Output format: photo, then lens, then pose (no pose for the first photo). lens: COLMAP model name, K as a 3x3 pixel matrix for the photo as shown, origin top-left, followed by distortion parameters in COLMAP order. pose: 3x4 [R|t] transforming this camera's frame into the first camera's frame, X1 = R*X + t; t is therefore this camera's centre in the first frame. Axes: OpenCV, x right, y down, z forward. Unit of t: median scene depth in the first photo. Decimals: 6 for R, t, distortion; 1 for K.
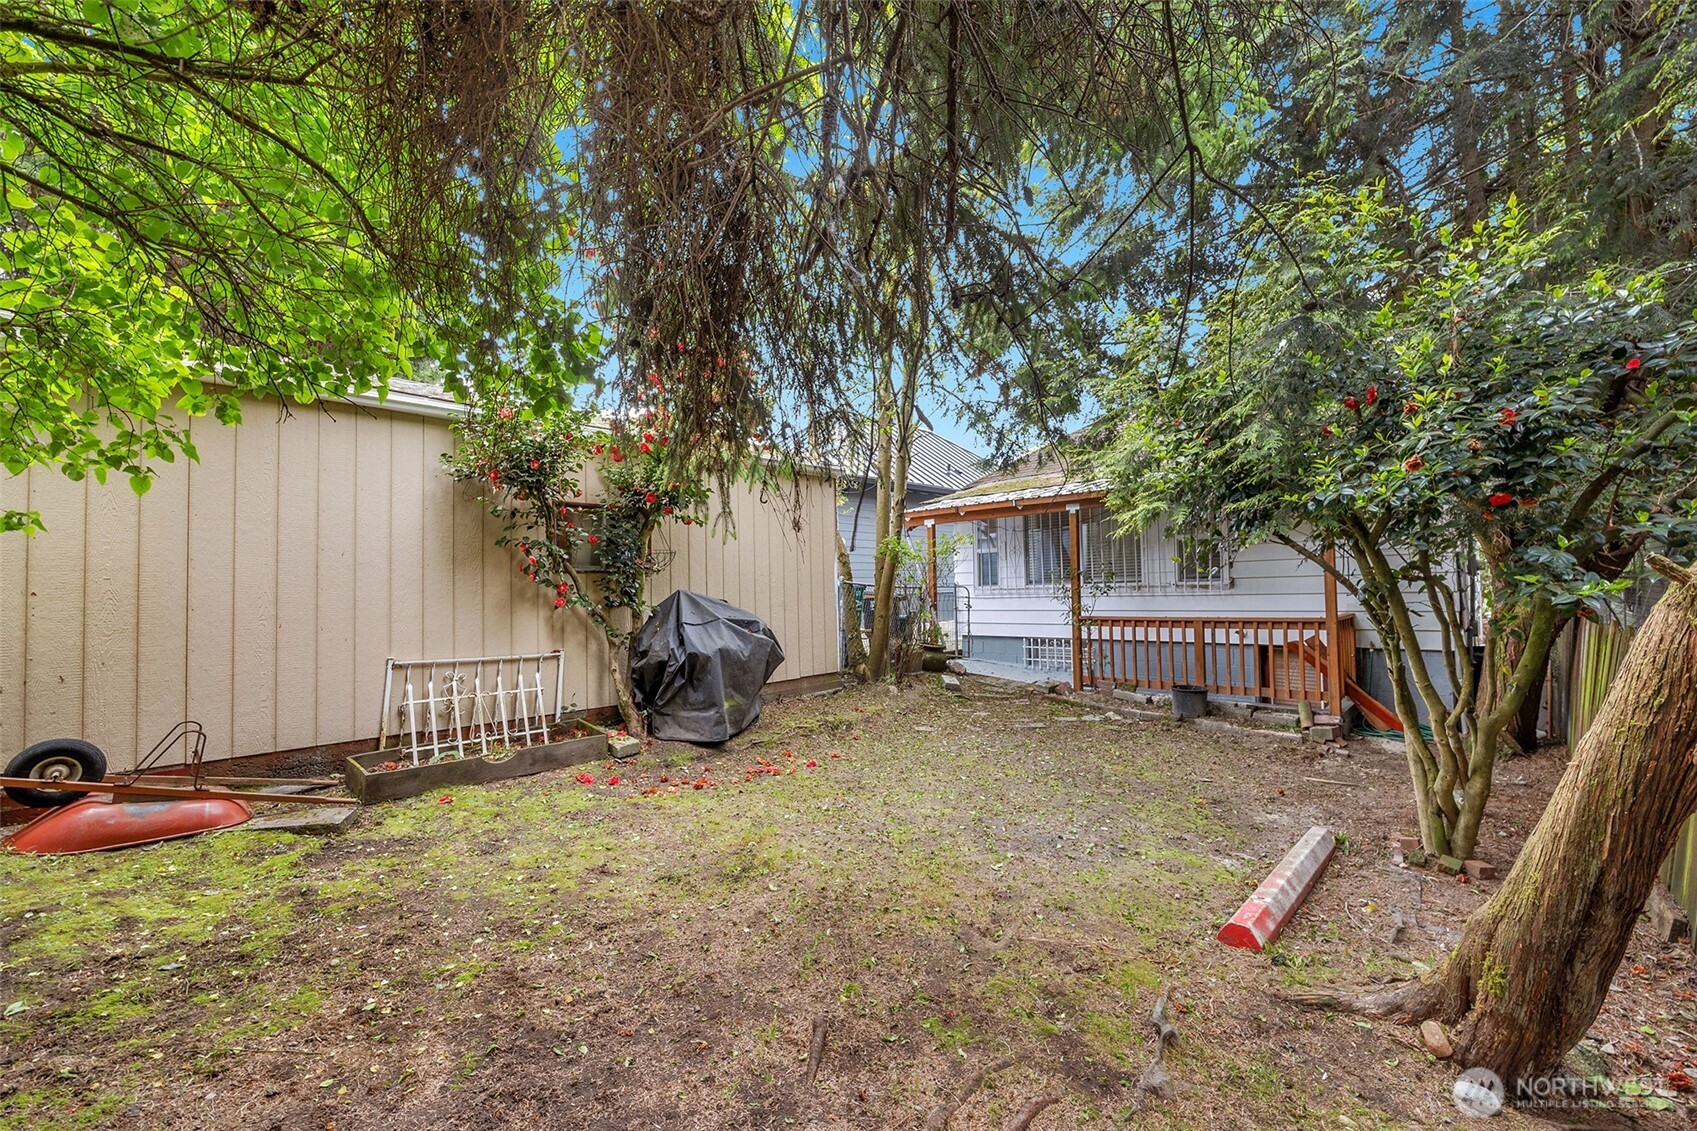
lens RADIAL K [[666.4, 0, 848.5], [0, 666.4, 565.5], [0, 0, 1]] dist [-0.002158, -0.000119]
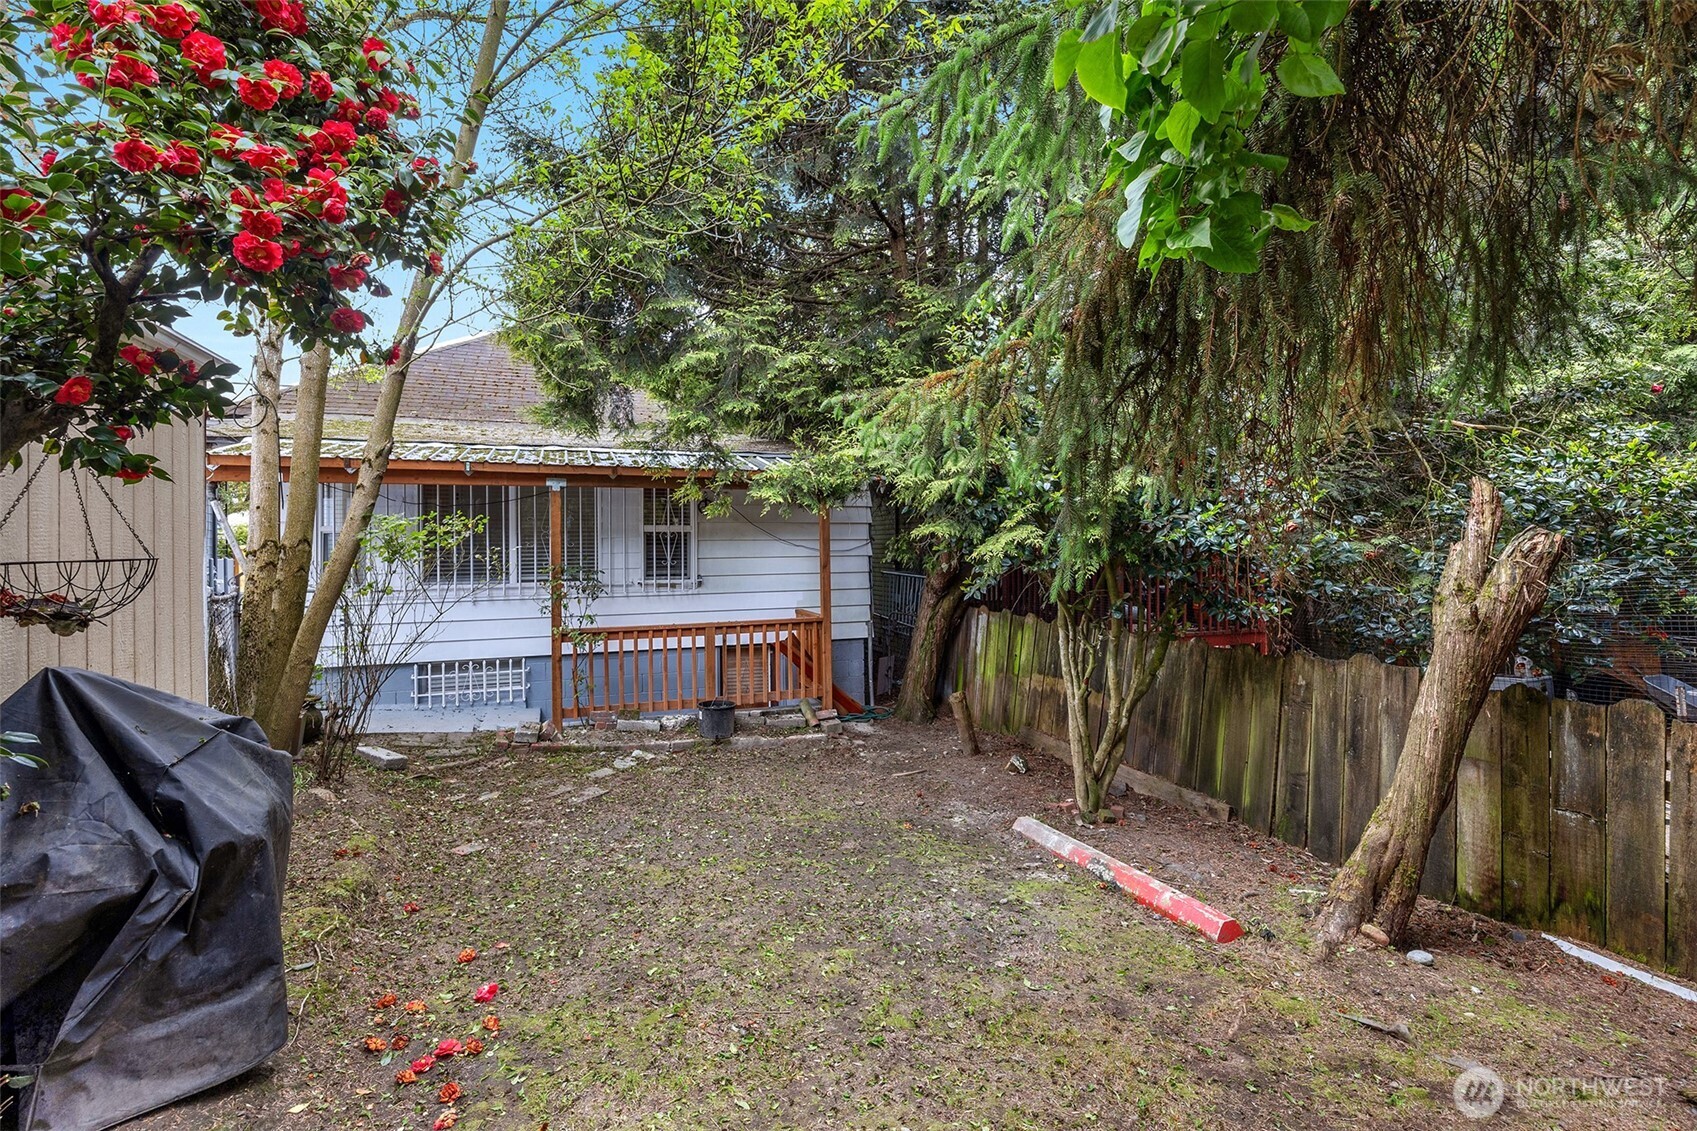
lens RADIAL K [[778.9, 0, 834.9], [0, 778.9, 542.8], [0, 0, 1]] dist [0.000130, 0.000050]
pose [[0.430086, 0.025167, 0.902437, -0.314754], [-0.036648, 0.999274, -0.010401, -0.023241], [-0.902044, -0.028599, 0.430696, 0.359002]]
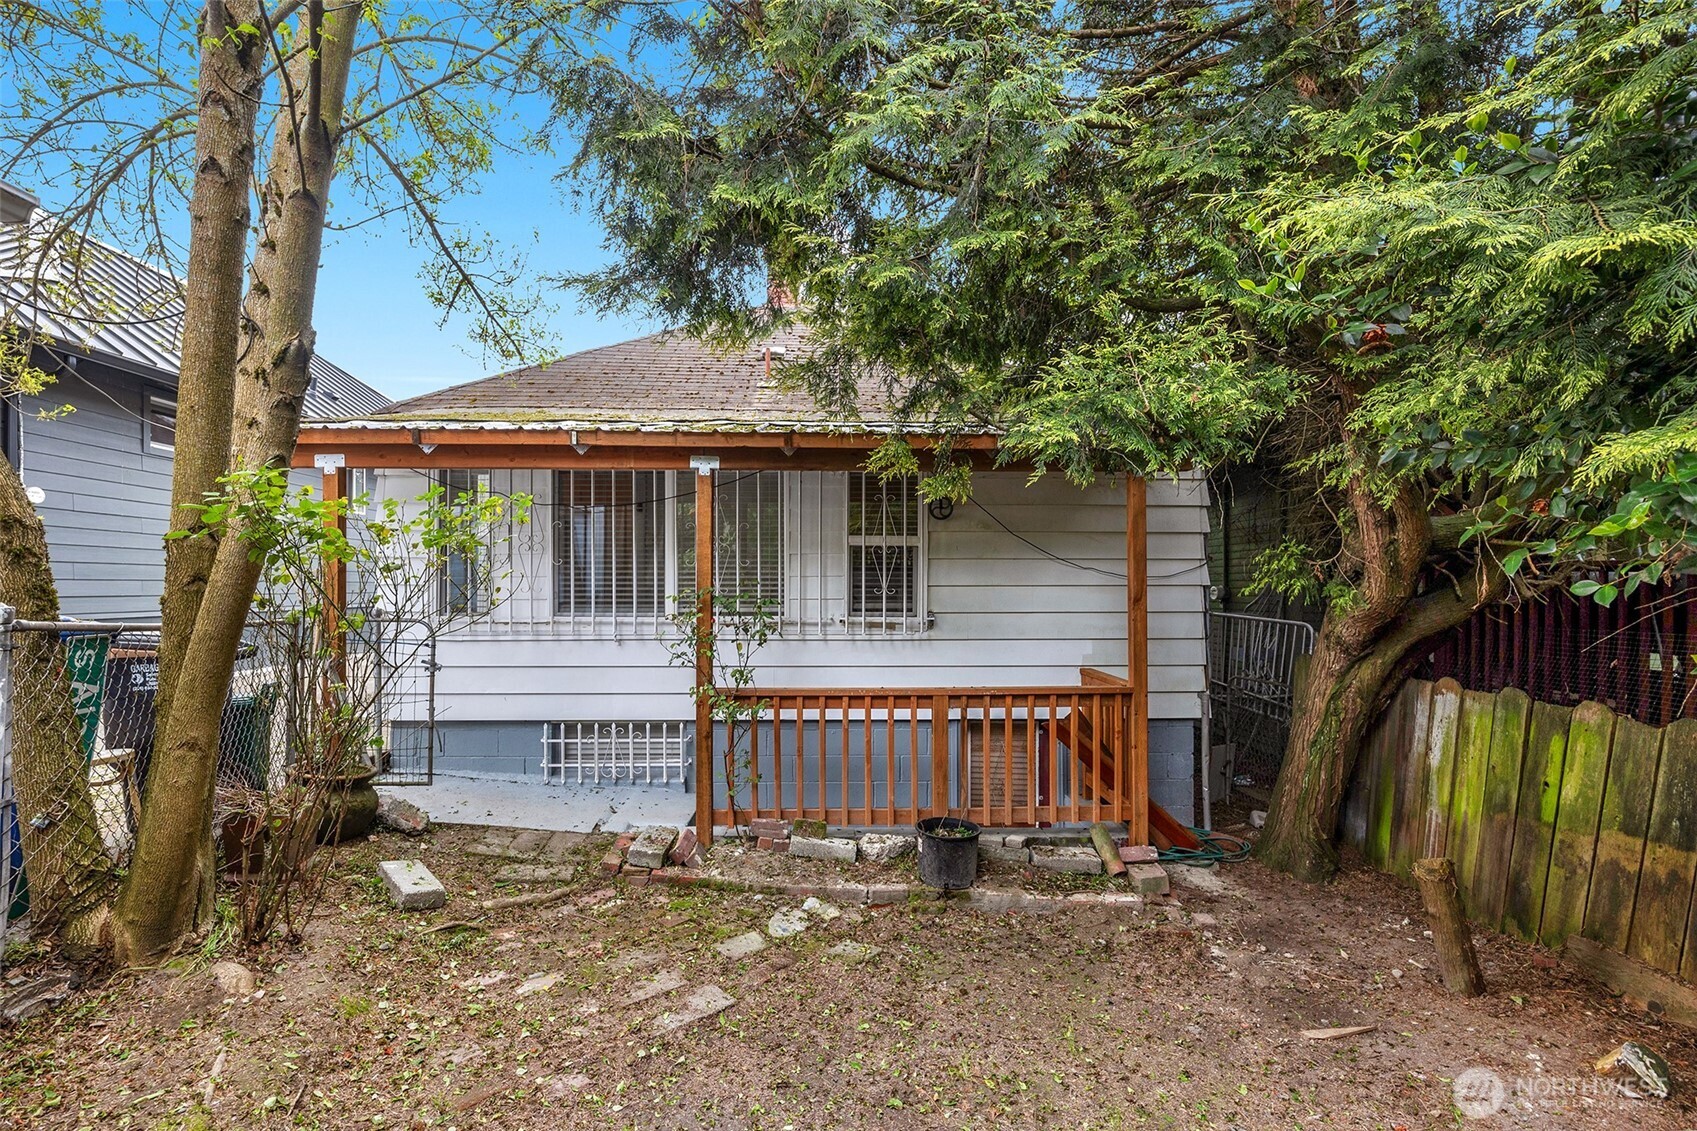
lens RADIAL K [[771.0, 0, 838.8], [0, 771.0, 583.1], [0, 0, 1]] dist [-0.017375, 0.000094]
pose [[0.699553, 0.031058, 0.713906, 0.007796], [-0.046713, 0.998906, 0.002317, -0.006645], [-0.713052, -0.034970, 0.700238, 0.553133]]
